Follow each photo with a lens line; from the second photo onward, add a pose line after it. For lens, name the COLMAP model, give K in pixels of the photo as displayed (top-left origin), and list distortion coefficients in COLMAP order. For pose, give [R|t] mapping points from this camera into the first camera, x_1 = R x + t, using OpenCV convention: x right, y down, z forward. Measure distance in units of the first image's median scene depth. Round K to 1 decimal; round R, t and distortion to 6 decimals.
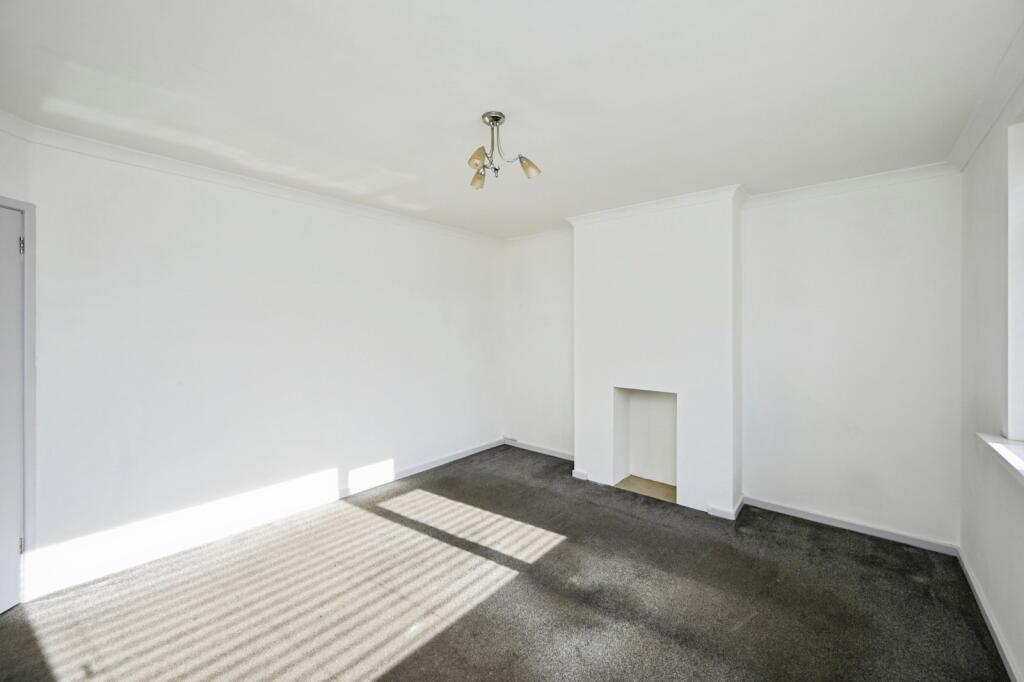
lens RADIAL K [[416.3, 0, 515.0], [0, 416.3, 327.8], [0, 0, 1]] dist [-0.000176, -0.000066]
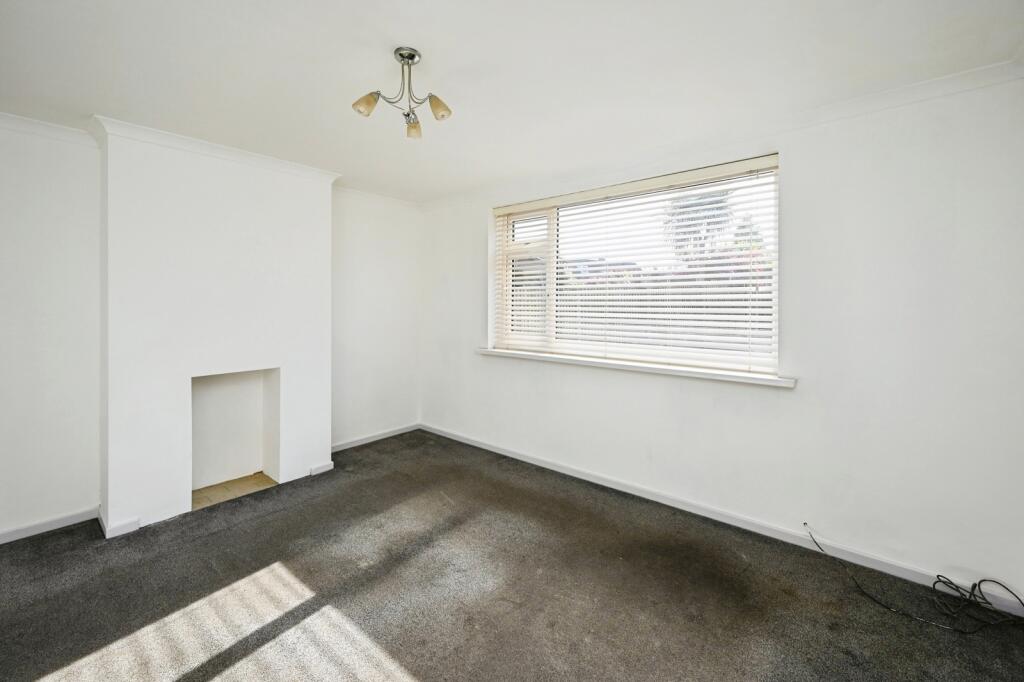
lens RADIAL K [[414.0, 0, 513.1], [0, 414.0, 300.7], [0, 0, 1]] dist [0.000308, -0.000029]
pose [[0.000618, 0.006900, 0.999976, -0.667050], [0.003662, 0.999969, -0.006902, 0.013943], [-0.999993, 0.003667, 0.000593, 0.551492]]
